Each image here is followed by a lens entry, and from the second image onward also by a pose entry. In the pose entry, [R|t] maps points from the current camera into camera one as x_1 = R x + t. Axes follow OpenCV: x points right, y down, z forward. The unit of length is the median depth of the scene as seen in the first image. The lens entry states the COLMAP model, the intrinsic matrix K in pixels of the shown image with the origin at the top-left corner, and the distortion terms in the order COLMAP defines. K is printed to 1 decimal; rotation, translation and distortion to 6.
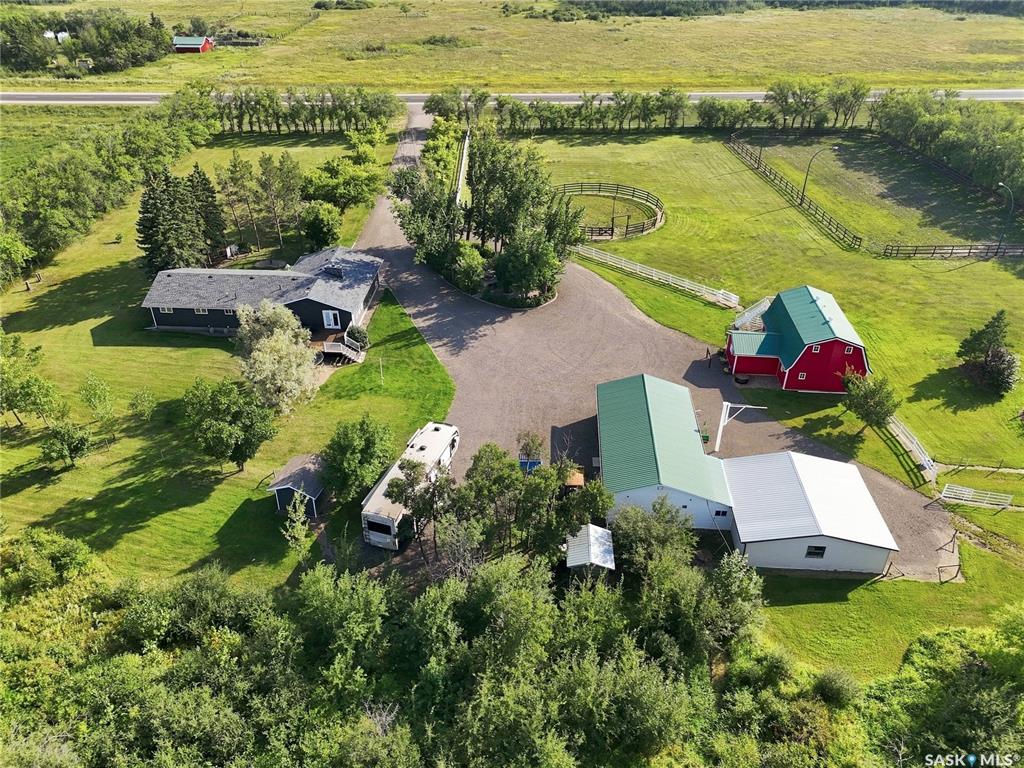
lens RADIAL K [[747.7, 0, 512.0], [0, 747.7, 384.0], [0, 0, 1]] dist [0.092831, -0.120426]
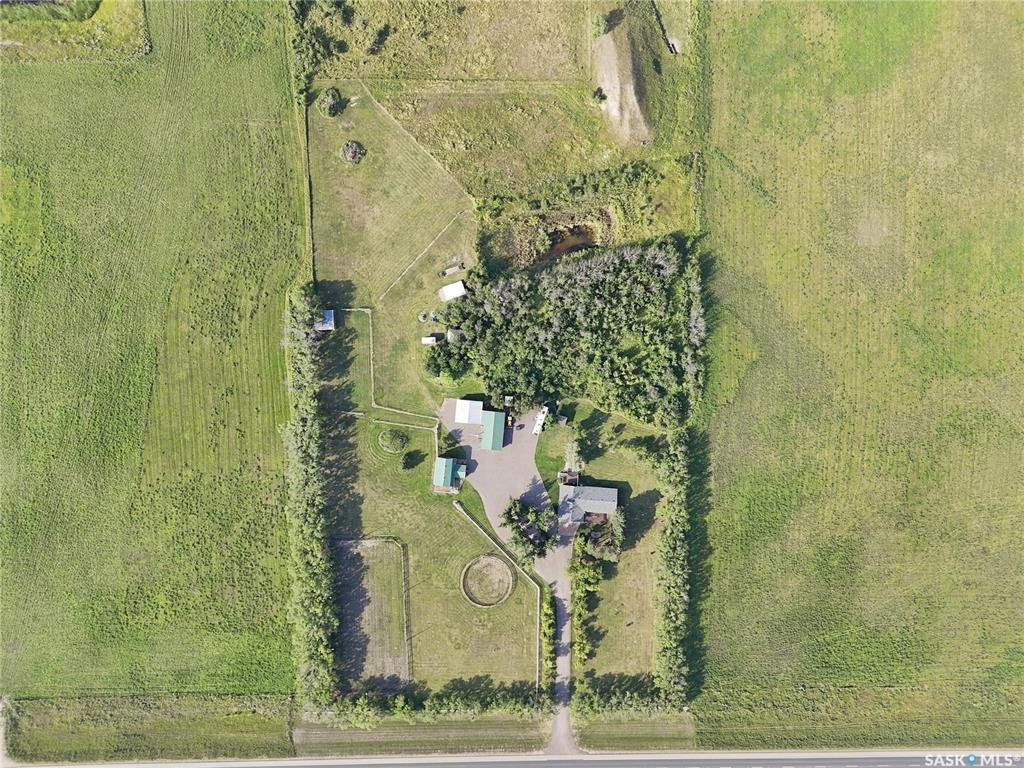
lens RADIAL K [[747.7, 0, 512.0], [0, 747.7, 384.0], [0, 0, 1]] dist [0.092831, -0.120426]
pose [[-0.999601, -0.025218, -0.012708, 0.102570], [0.002378, -0.523586, 0.851969, -3.043442], [-0.028139, 0.851599, 0.523438, -1.410525]]
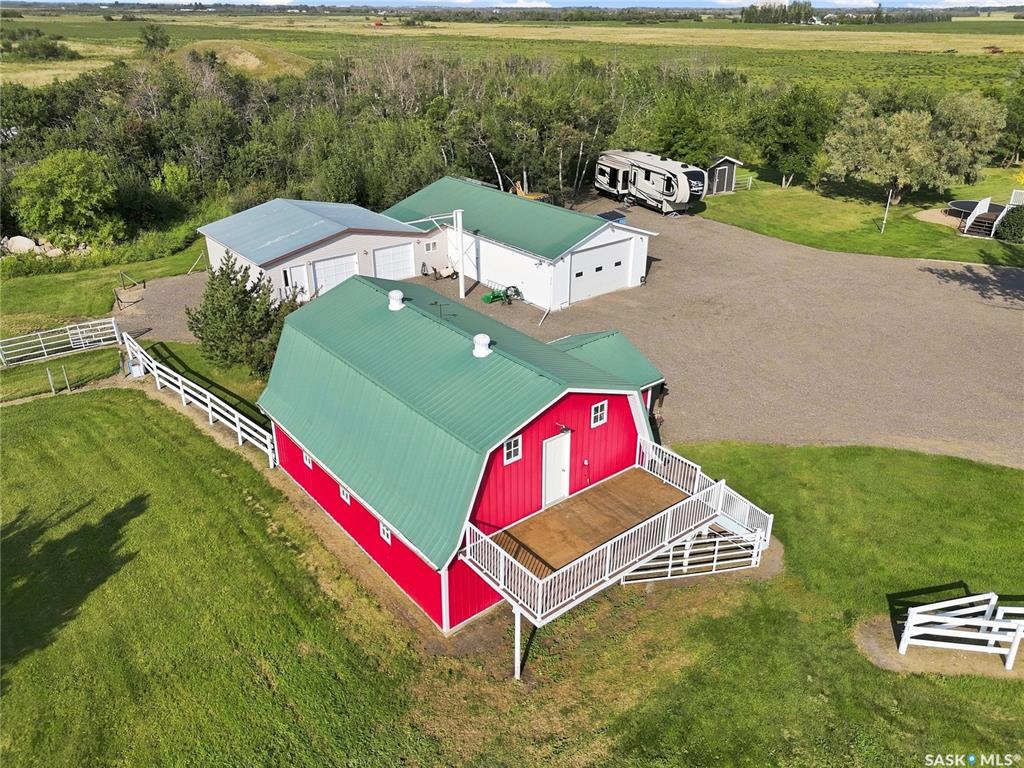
lens RADIAL K [[747.7, 0, 512.0], [0, 747.7, 384.0], [0, 0, 1]] dist [0.092831, -0.120426]
pose [[-0.734248, 0.279970, -0.618463, 0.545956], [-0.378679, 0.587209, 0.715394, -0.286117], [0.563456, 0.759475, -0.325138, 1.057679]]
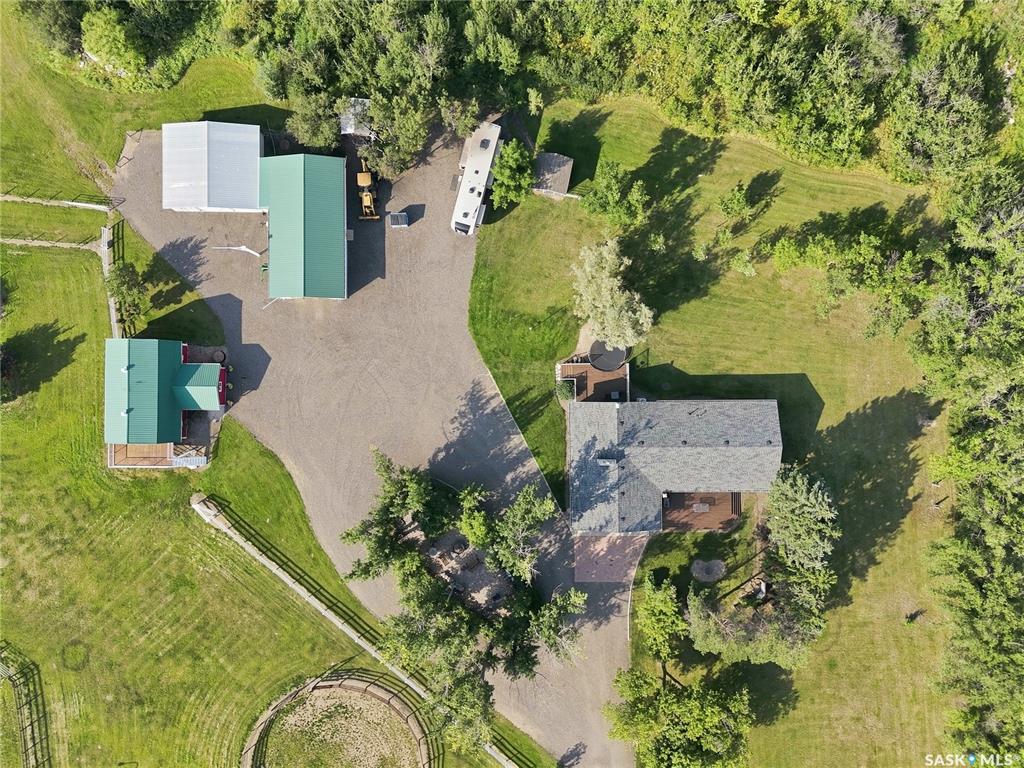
lens RADIAL K [[747.7, 0, 512.0], [0, 747.7, 384.0], [0, 0, 1]] dist [0.092831, -0.120426]
pose [[-0.997942, 0.061013, -0.019739, -0.105366], [-0.049404, -0.535254, 0.843245, -0.952044], [0.040884, 0.842485, 0.537167, 0.406492]]
